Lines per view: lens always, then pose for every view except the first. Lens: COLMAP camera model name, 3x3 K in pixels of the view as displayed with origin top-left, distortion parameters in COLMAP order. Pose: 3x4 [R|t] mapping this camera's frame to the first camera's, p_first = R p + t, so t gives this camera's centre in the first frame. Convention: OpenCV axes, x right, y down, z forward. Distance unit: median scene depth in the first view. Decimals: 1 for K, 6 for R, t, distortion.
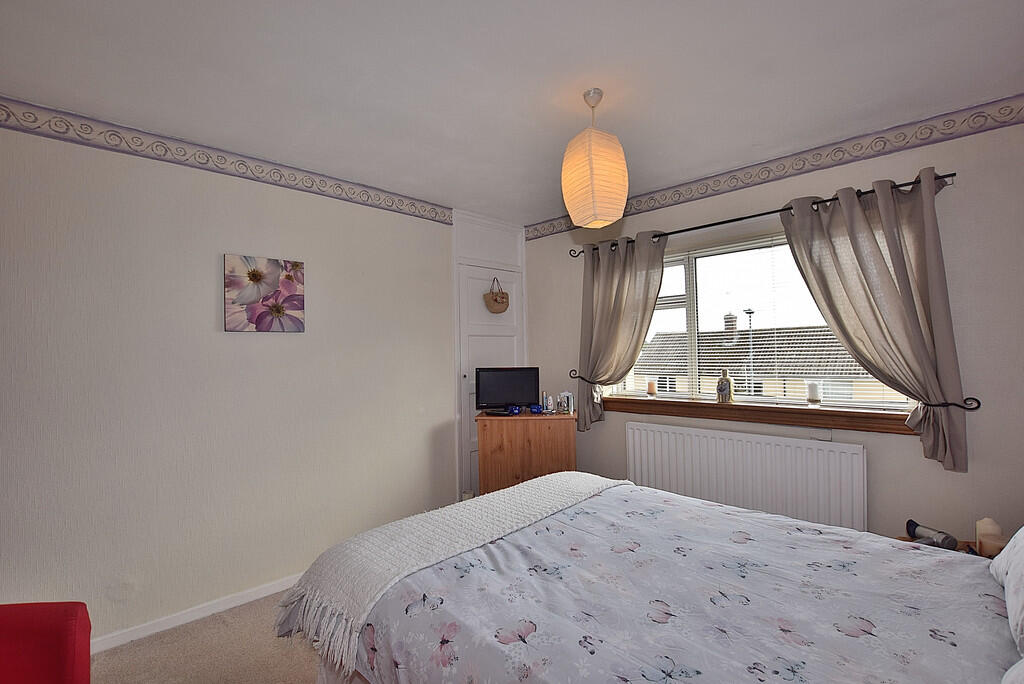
lens RADIAL K [[457.6, 0, 510.0], [0, 457.6, 345.4], [0, 0, 1]] dist [-0.031233, 0.000418]
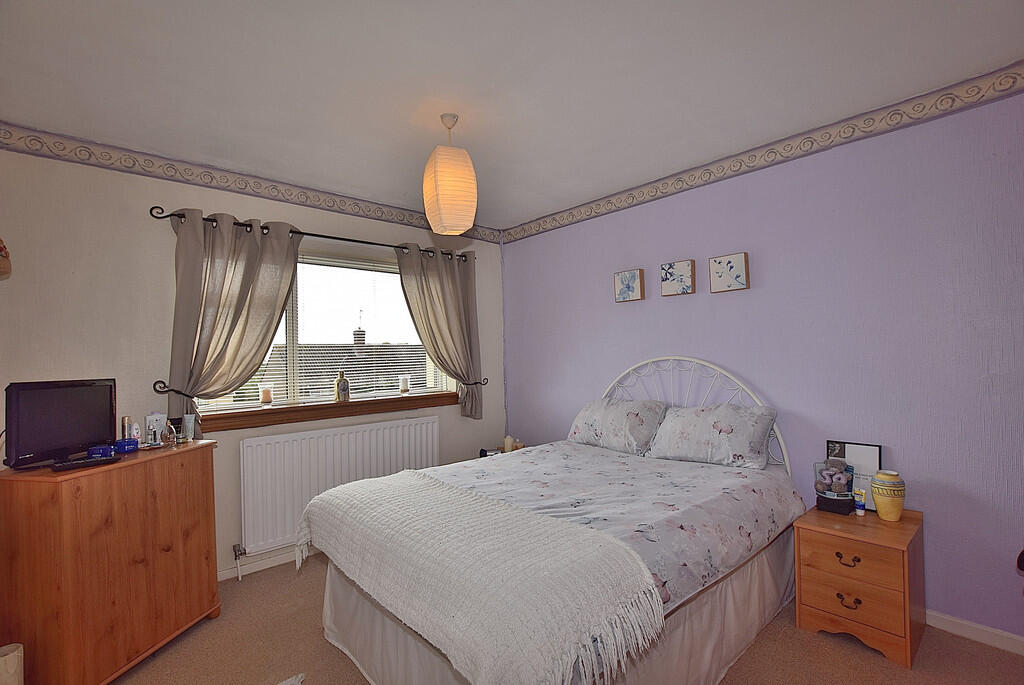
lens RADIAL K [[457.6, 0, 510.0], [0, 457.6, 345.9], [0, 0, 1]] dist [-0.031233, 0.000418]
pose [[0.044149, 0.041800, 0.998150, -0.781400], [0.009473, 0.999062, -0.042258, 0.053813], [-0.998980, 0.011321, 0.043711, 0.690174]]
